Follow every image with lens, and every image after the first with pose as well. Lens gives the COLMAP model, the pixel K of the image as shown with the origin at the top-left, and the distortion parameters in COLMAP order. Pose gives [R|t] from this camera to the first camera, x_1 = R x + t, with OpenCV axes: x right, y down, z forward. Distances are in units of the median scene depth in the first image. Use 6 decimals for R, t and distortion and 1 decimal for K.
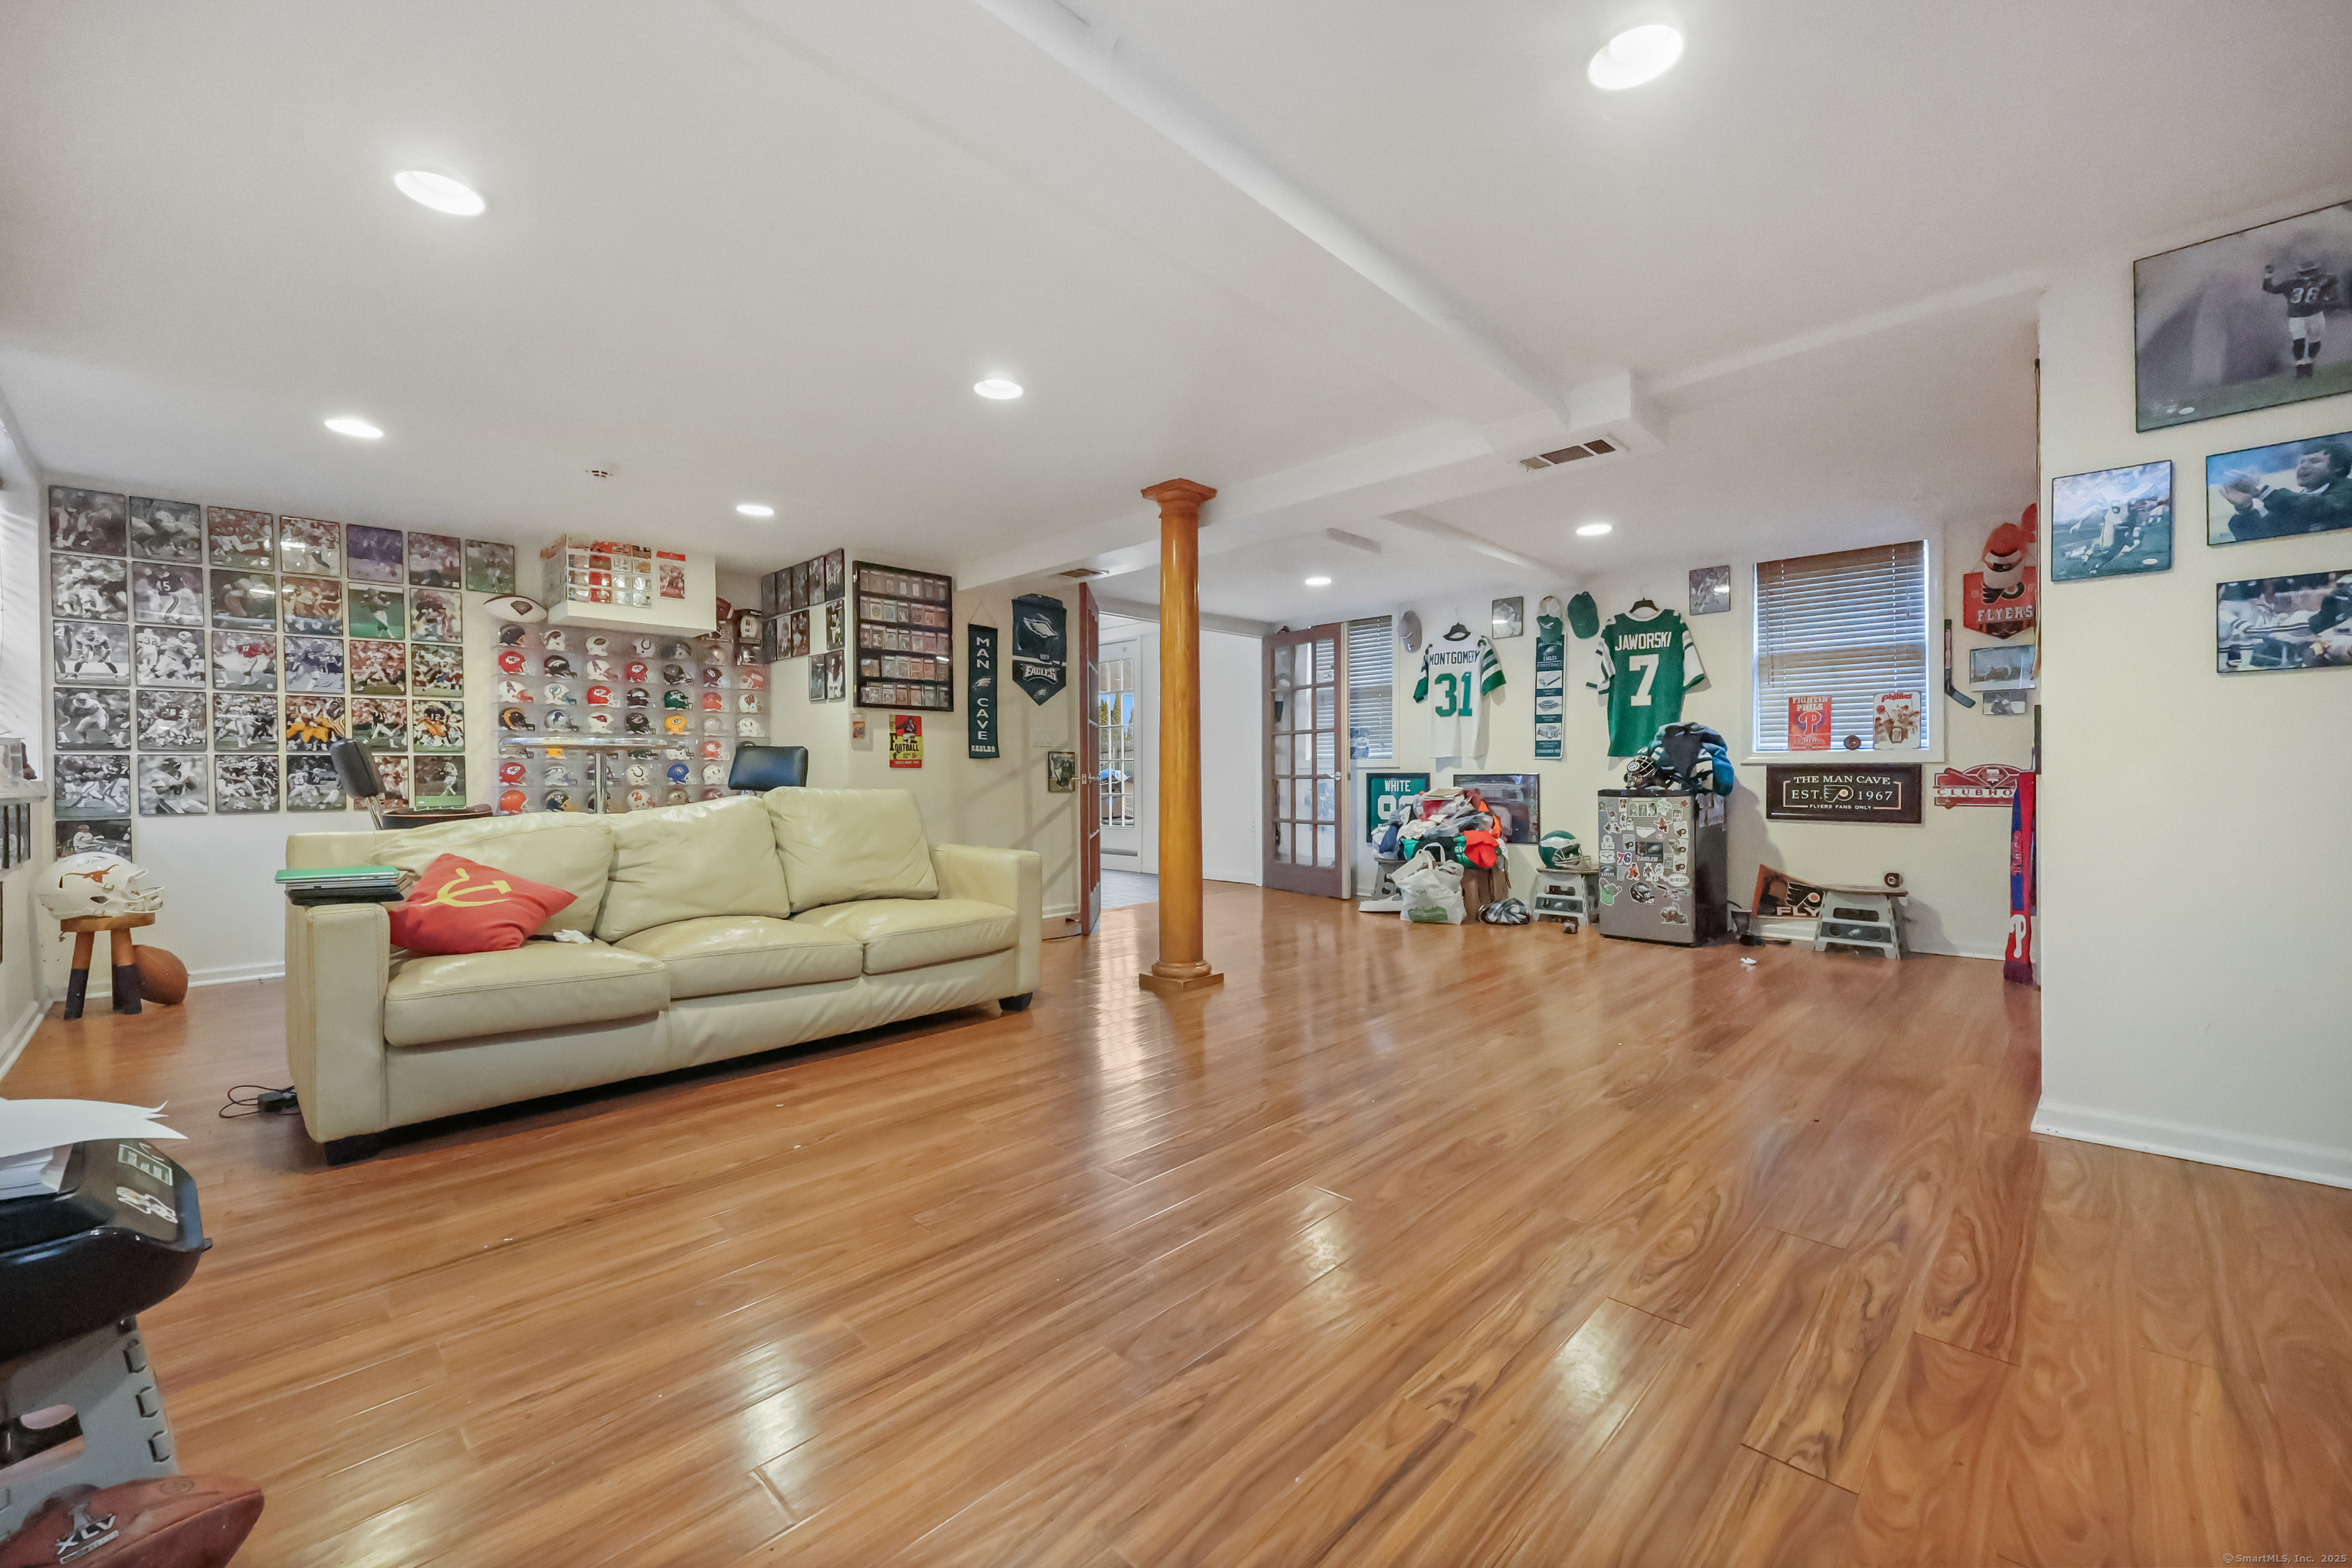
lens RADIAL K [[952.1, 0, 1185.0], [0, 952.1, 778.0], [0, 0, 1]] dist [-0.002117, -0.000081]
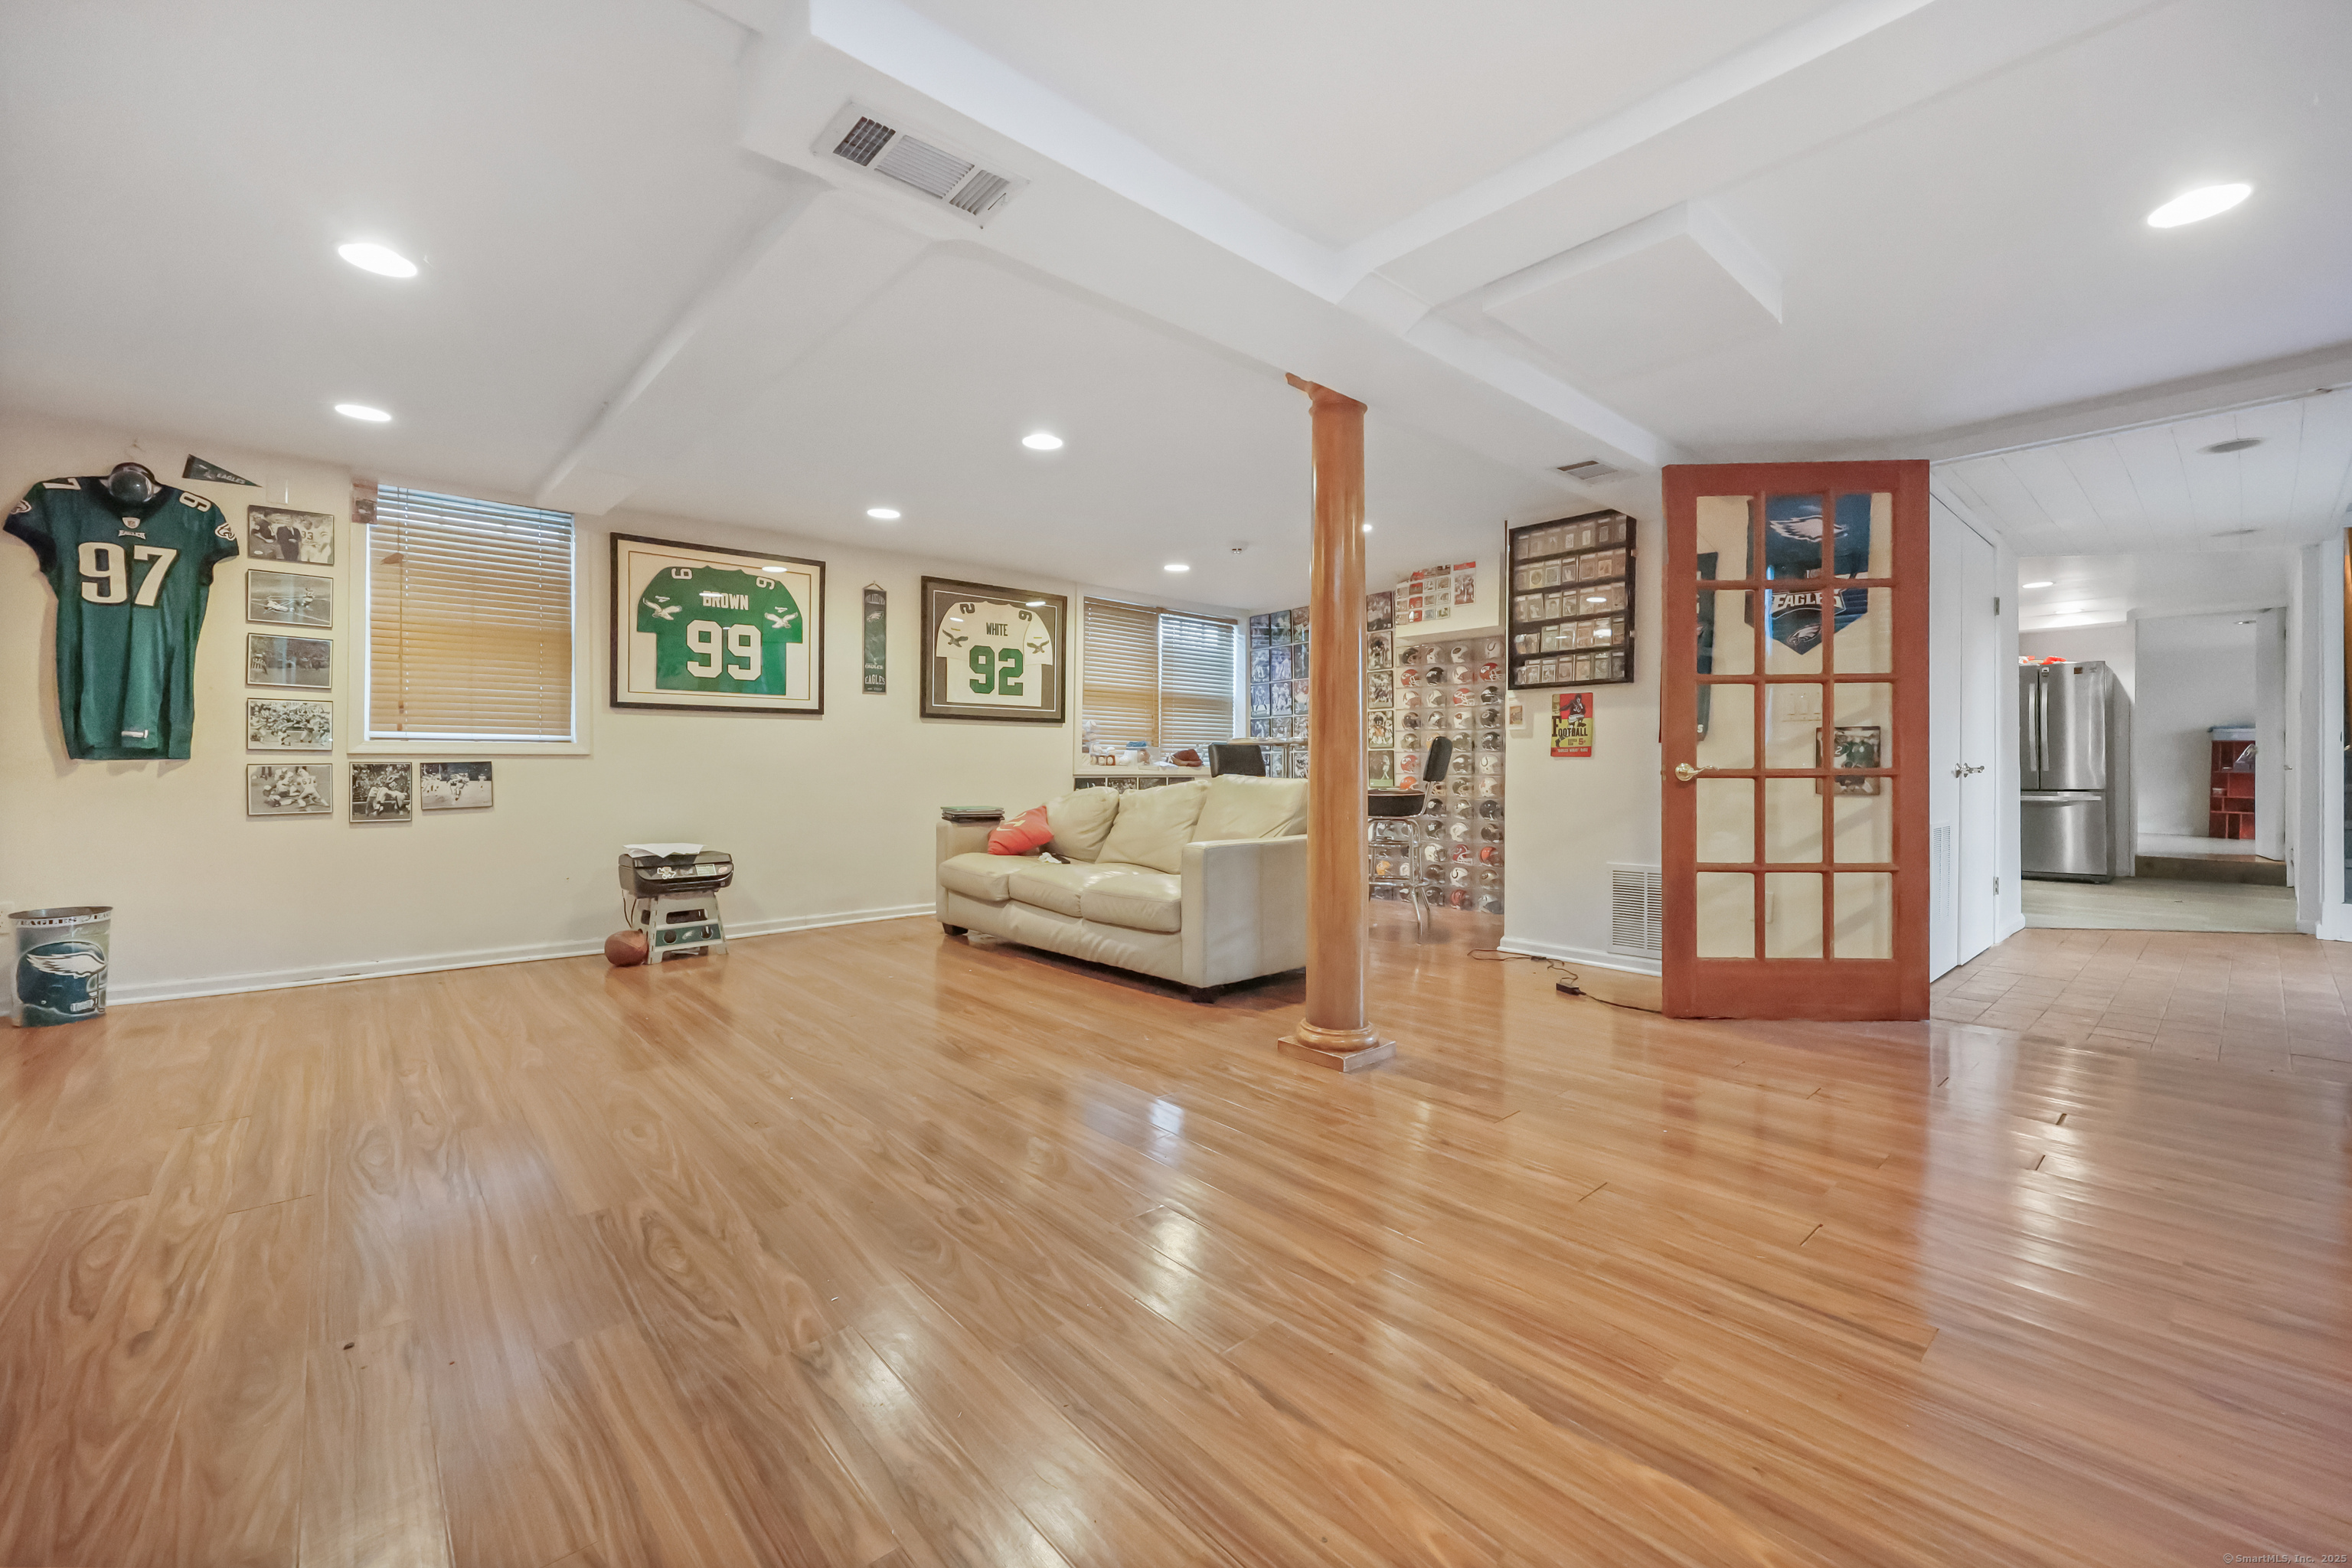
lens RADIAL K [[952.1, 0, 1185.0], [0, 952.1, 778.0], [0, 0, 1]] dist [-0.002117, -0.000081]
pose [[-0.078713, 0.017299, -0.996747, 0.585902], [-0.002732, 0.999842, 0.017568, -0.005913], [0.996894, 0.004106, -0.078654, 0.759196]]
